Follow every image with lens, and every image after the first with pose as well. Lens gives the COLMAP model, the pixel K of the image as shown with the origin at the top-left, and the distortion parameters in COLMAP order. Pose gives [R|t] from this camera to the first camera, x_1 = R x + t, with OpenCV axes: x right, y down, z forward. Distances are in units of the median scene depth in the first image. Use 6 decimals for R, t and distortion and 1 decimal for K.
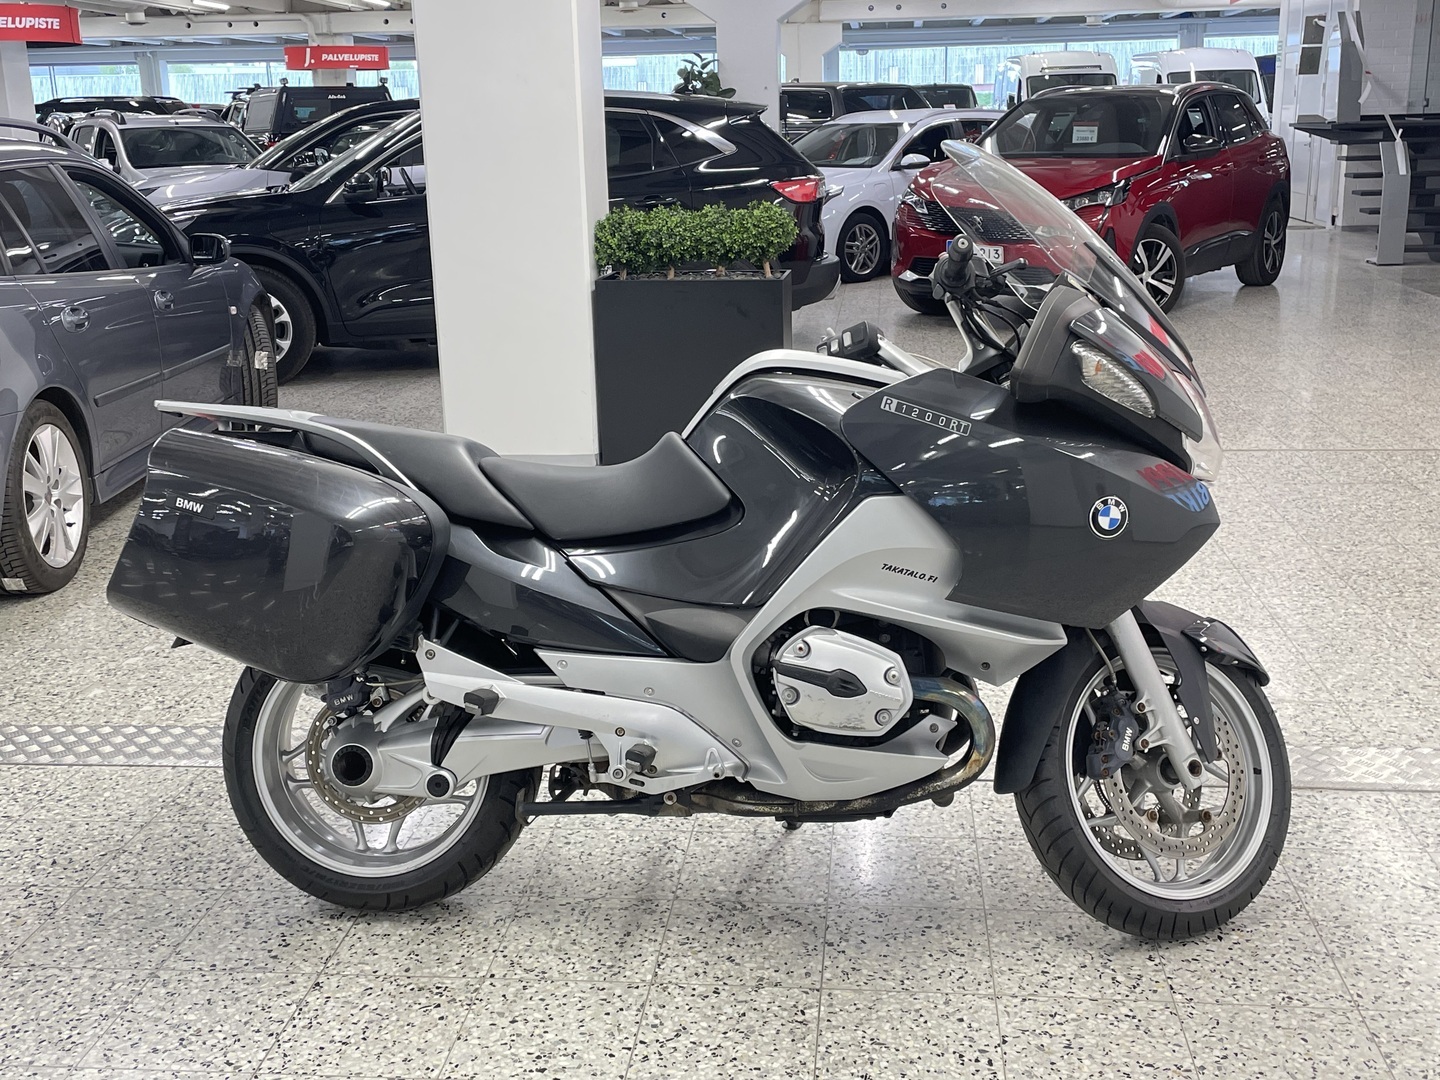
lens RADIAL K [[1547.2, 0, 725.1], [0, 1547.2, 547.3], [0, 0, 1]] dist [0.053640, 0.000000]
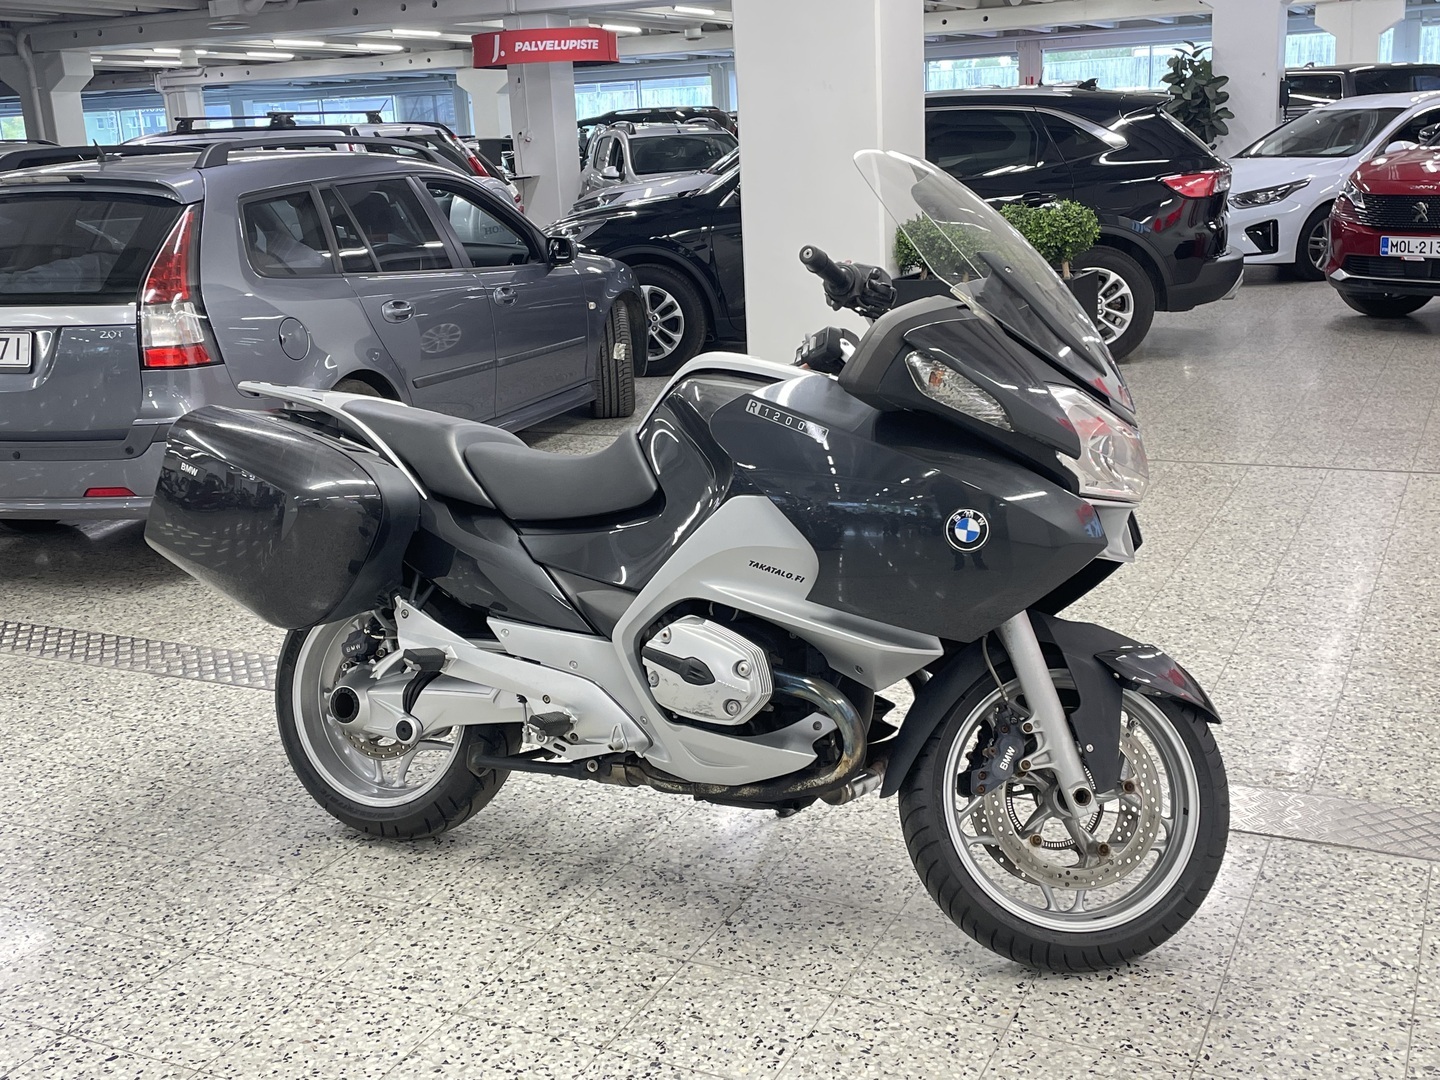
lens RADIAL K [[1547.2, 0, 732.1], [0, 1547.2, 538.4], [0, 0, 1]] dist [0.053640, 0.000000]
pose [[0.938361, 0.066236, -0.339251, 0.412817], [-0.067125, 0.997703, 0.009125, -0.011987], [0.339076, 0.014210, 0.940652, 0.018551]]
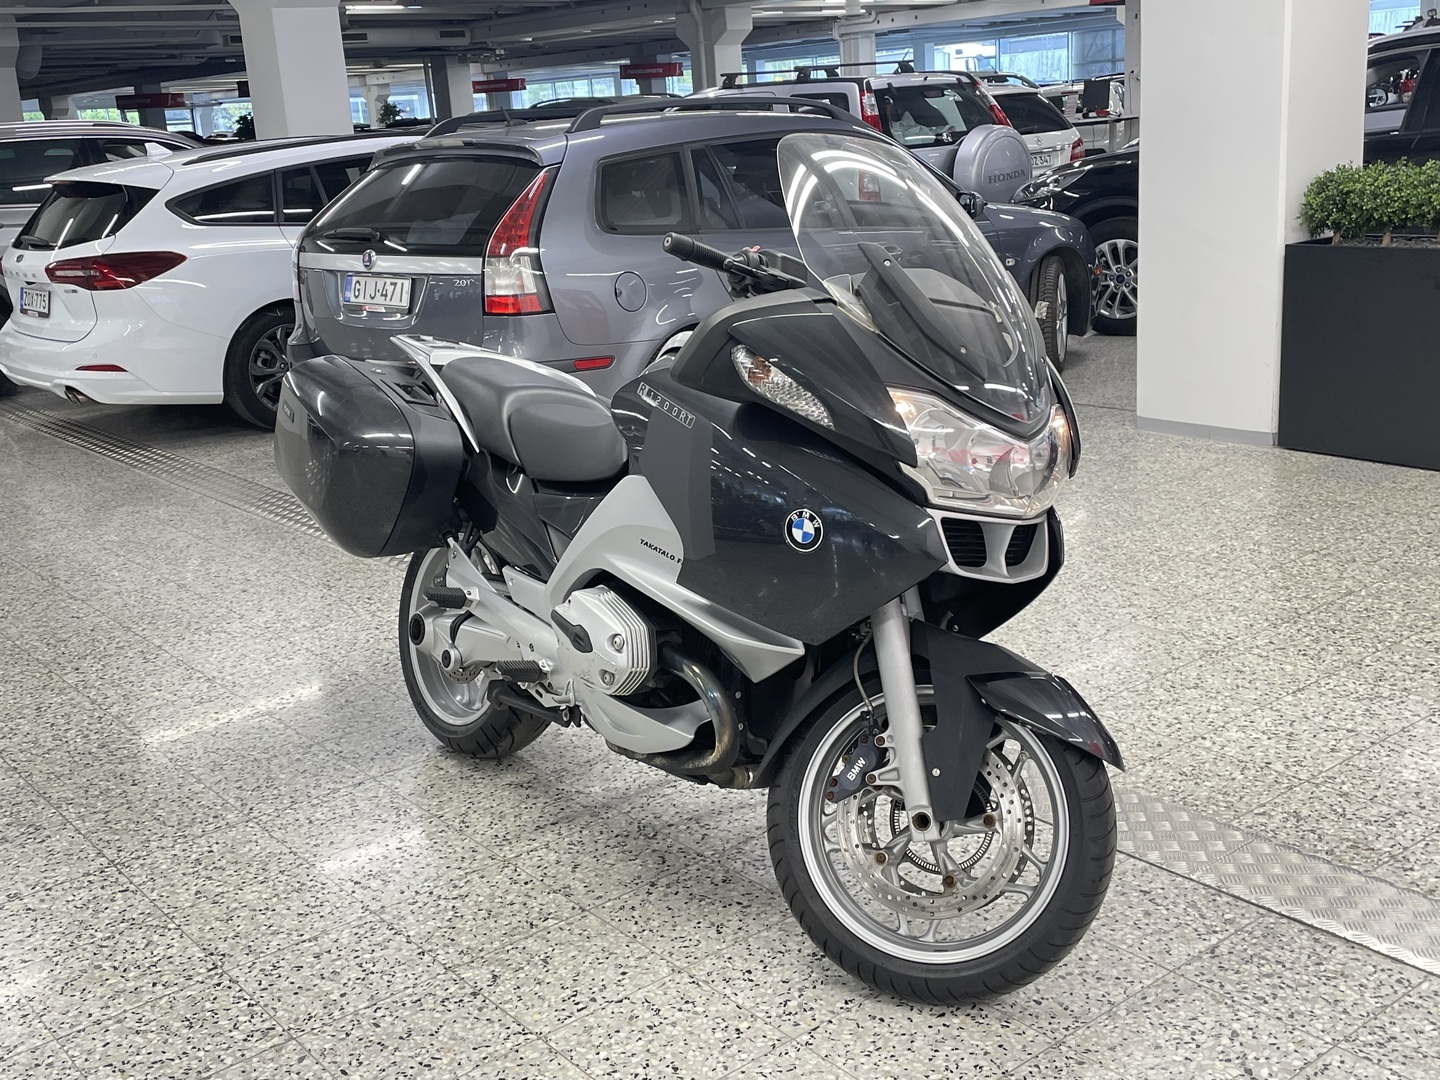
lens RADIAL K [[1547.2, 0, 723.0], [0, 1547.2, 537.1], [0, 0, 1]] dist [0.053640, 0.000000]
pose [[0.704989, 0.166847, -0.689313, 0.818878], [-0.143627, 0.985382, 0.091618, -0.090003], [0.694522, 0.034414, 0.718647, 0.254633]]
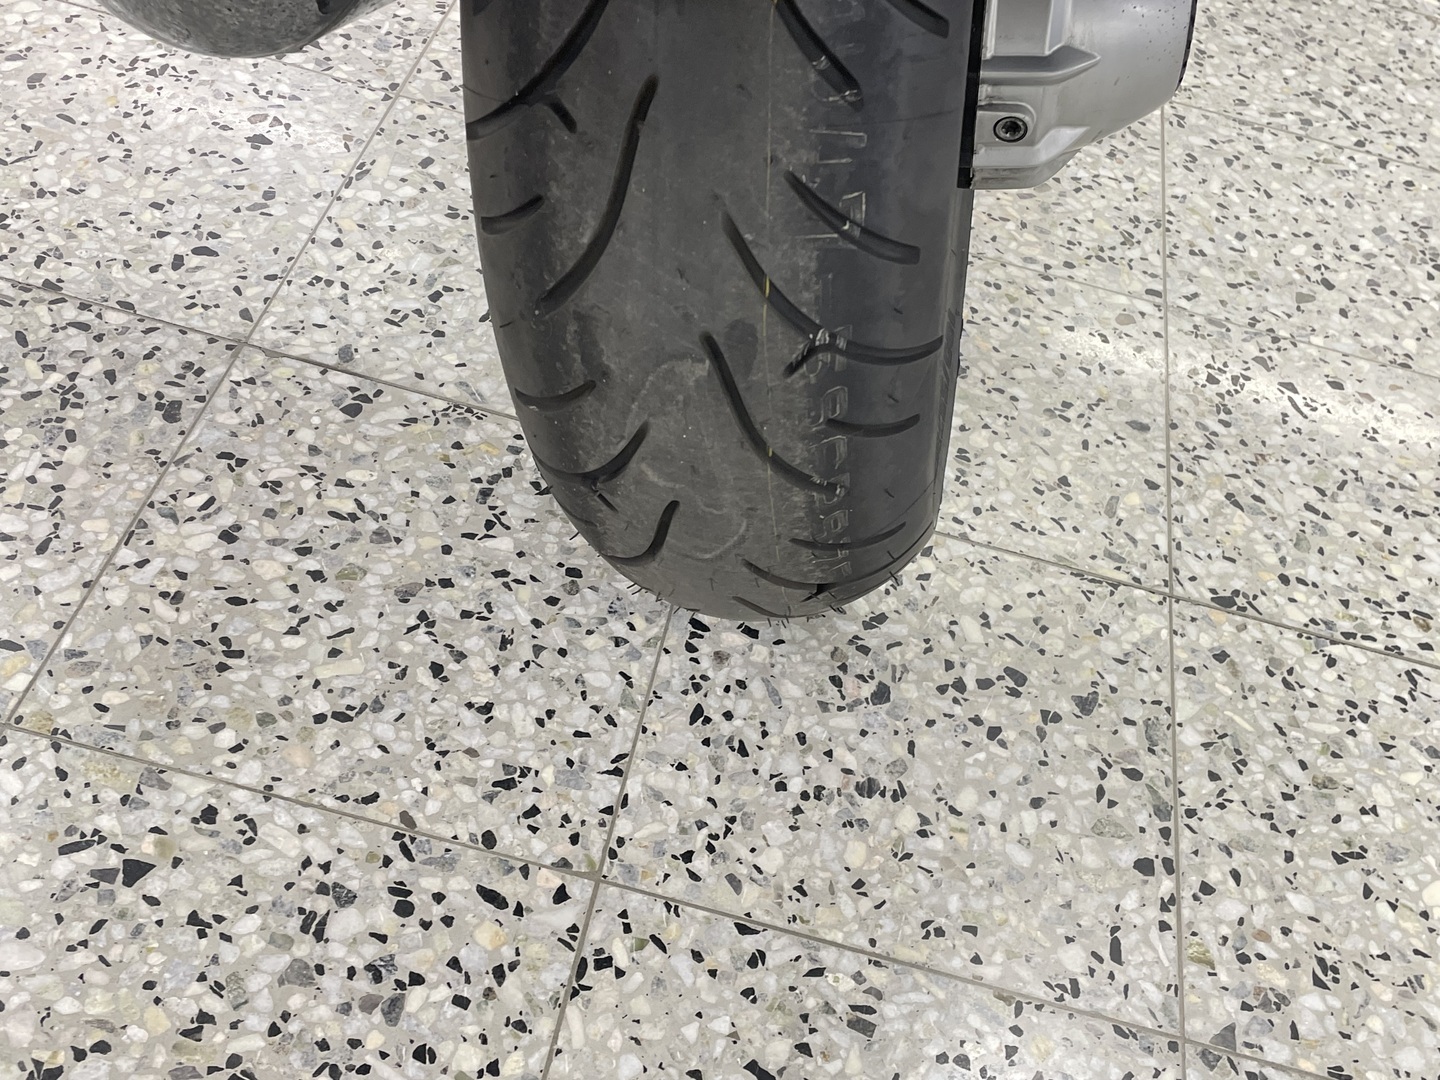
lens RADIAL K [[1547.2, 0, 712.3], [0, 1547.2, 541.9], [0, 0, 1]] dist [0.053640, 0.000000]
pose [[0.085683, -0.720669, 0.687964, -0.499838], [0.071713, 0.693174, 0.717194, 0.006791], [-0.993738, -0.012116, 0.111074, 1.062336]]
